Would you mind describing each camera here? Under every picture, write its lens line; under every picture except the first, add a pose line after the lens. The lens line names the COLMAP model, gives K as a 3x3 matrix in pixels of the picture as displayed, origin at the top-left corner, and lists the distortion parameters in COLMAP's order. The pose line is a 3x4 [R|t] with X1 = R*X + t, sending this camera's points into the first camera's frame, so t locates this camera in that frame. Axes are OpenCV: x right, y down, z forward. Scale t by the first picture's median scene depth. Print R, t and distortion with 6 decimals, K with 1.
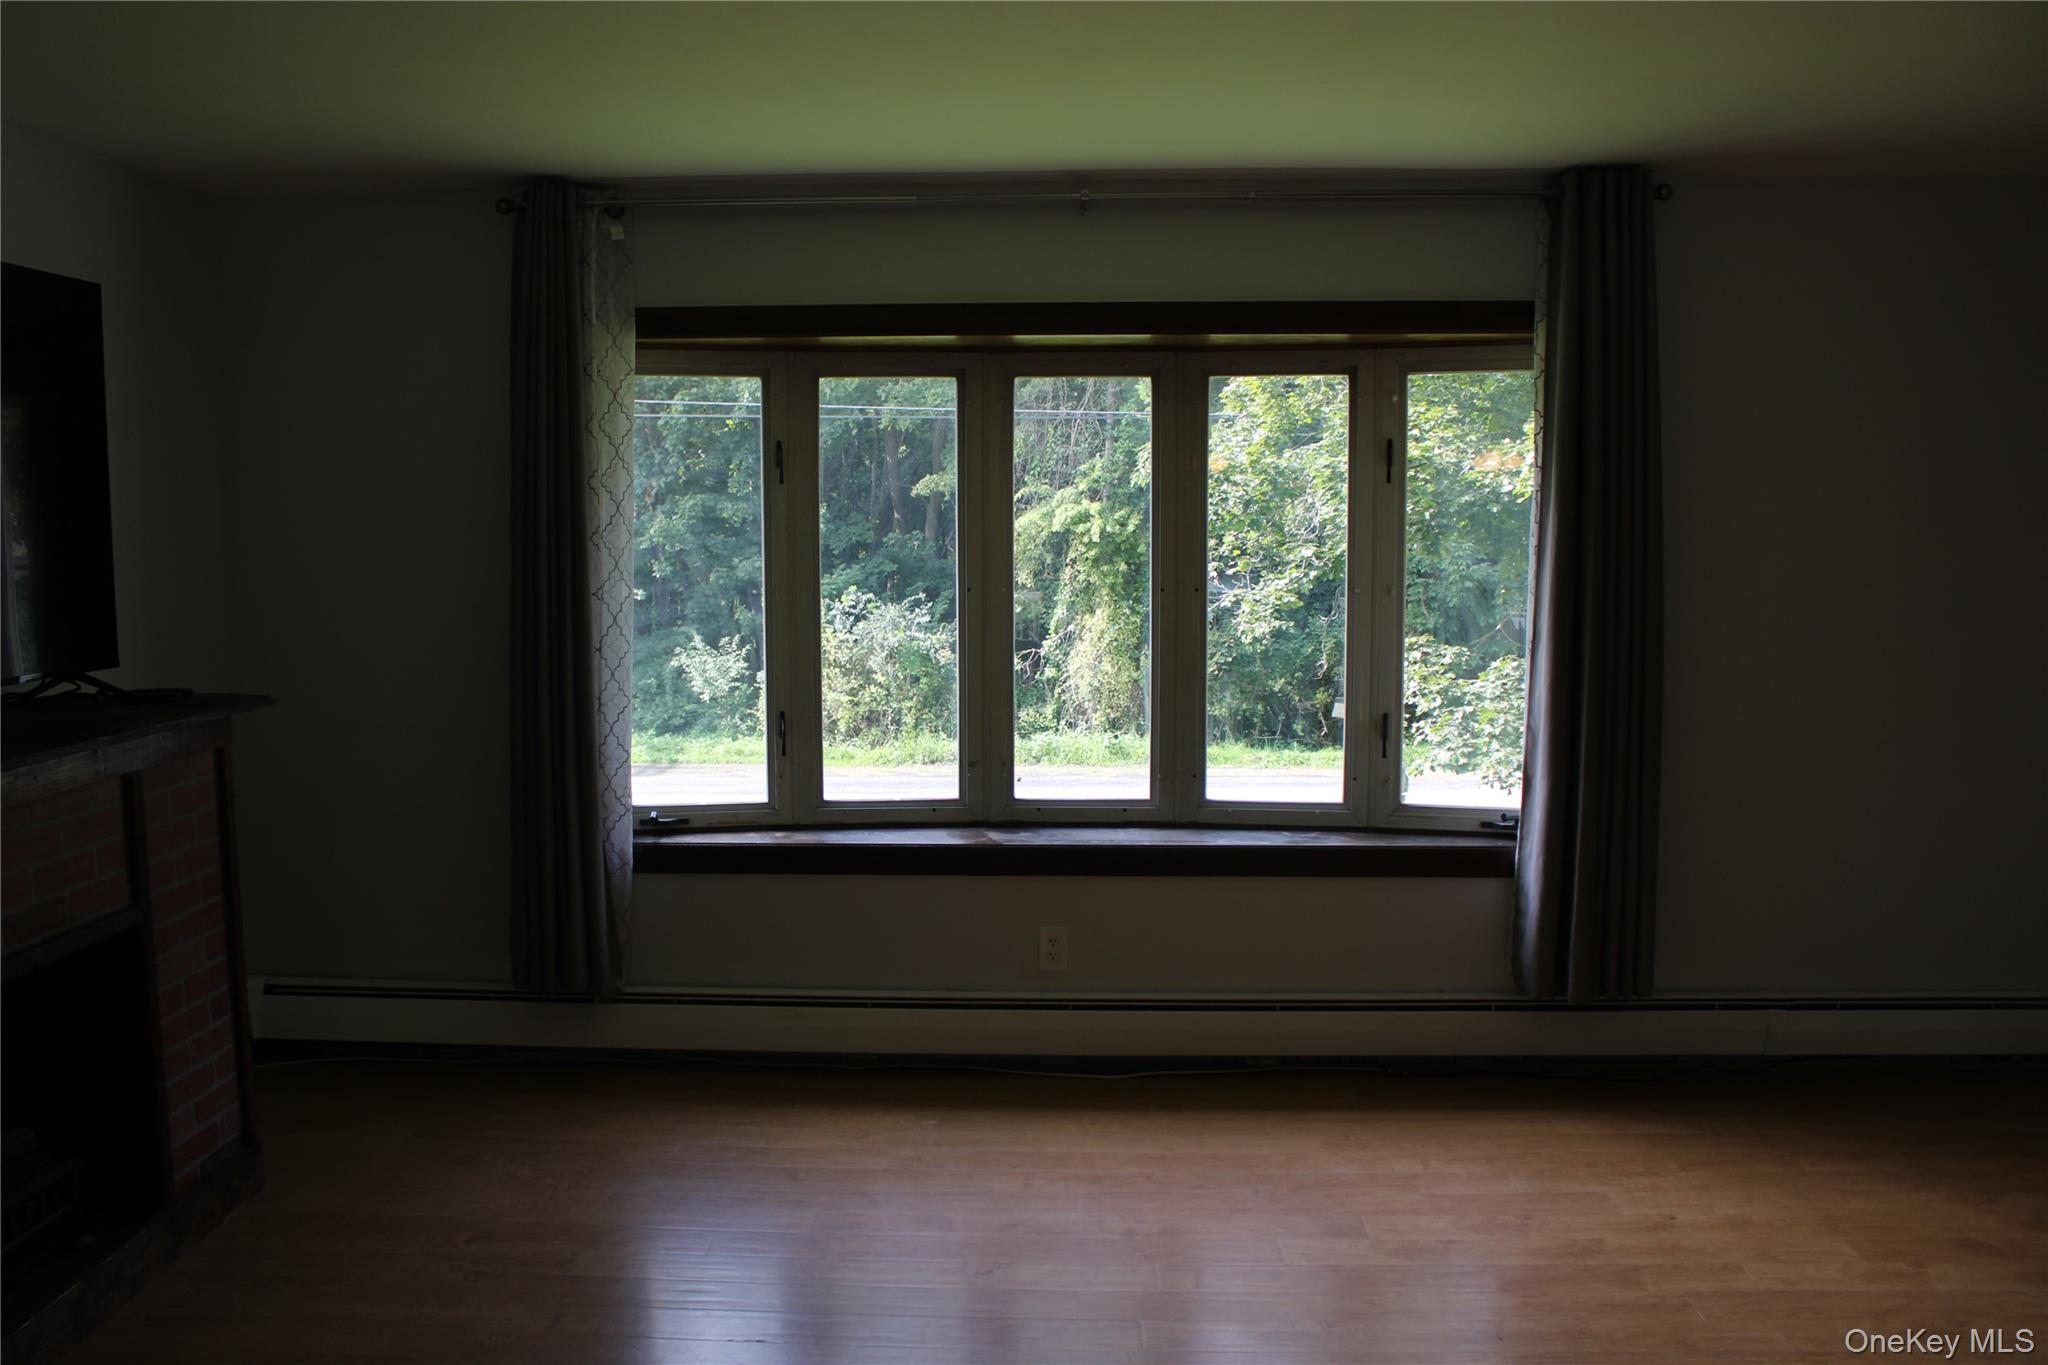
lens RADIAL K [[1692.8, 0, 1007.7], [0, 1692.8, 685.7], [0, 0, 1]] dist [-0.166339, 0.148922]
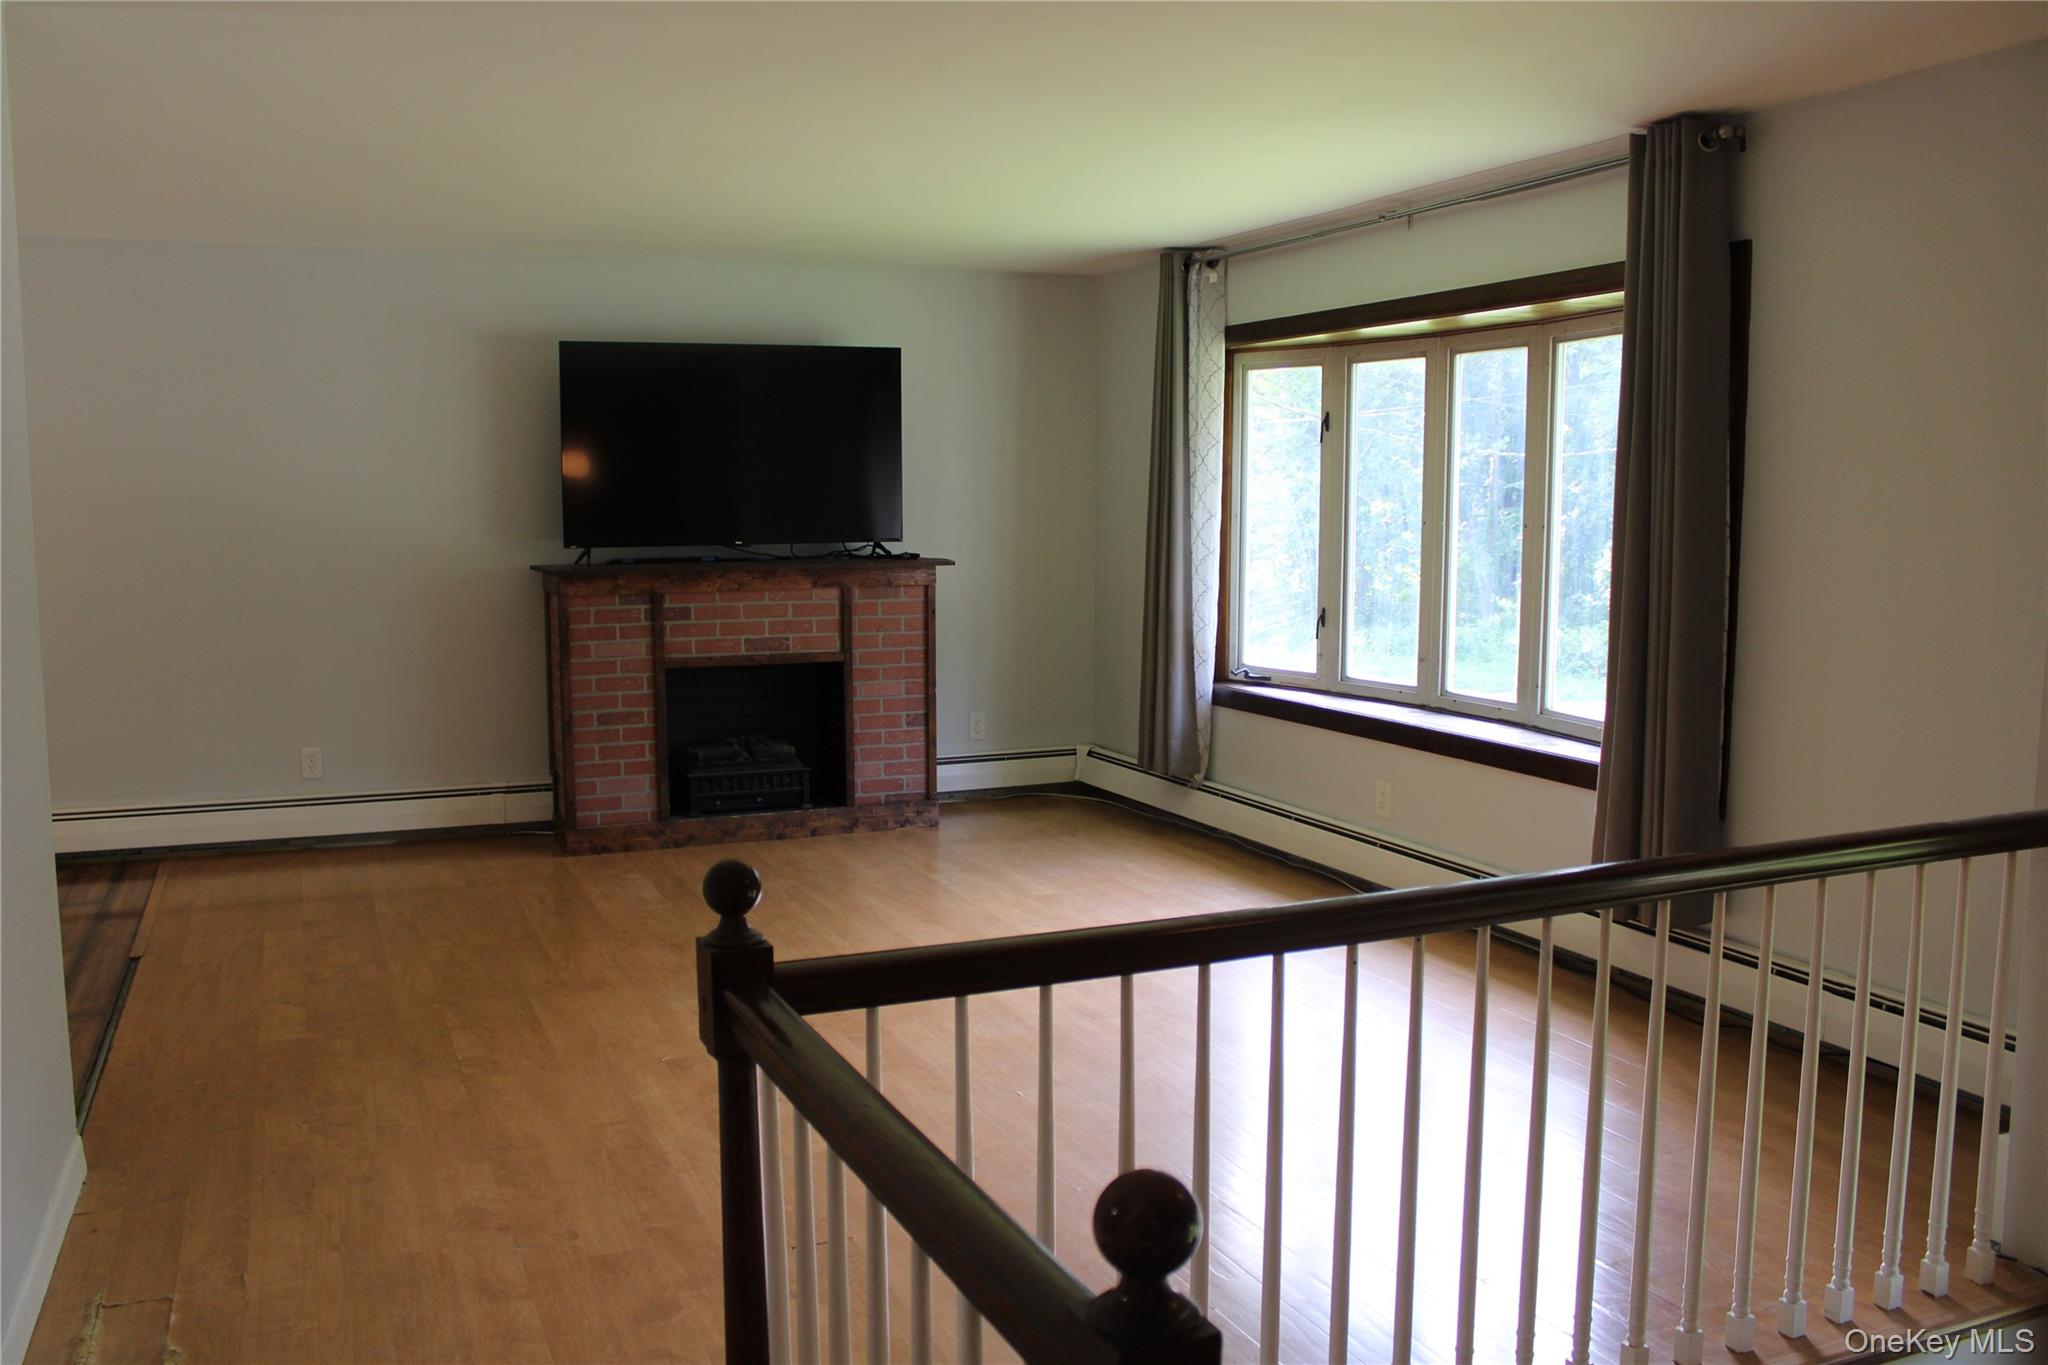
lens RADIAL K [[1692.8, 0, 1007.7], [0, 1692.8, 685.7], [0, 0, 1]] dist [-0.166339, 0.148922]
pose [[0.443271, 0.105337, -0.890177, 1.141326], [-0.090318, 0.993266, 0.072561, 0.002319], [0.891826, 0.048234, 0.449800, 0.177776]]
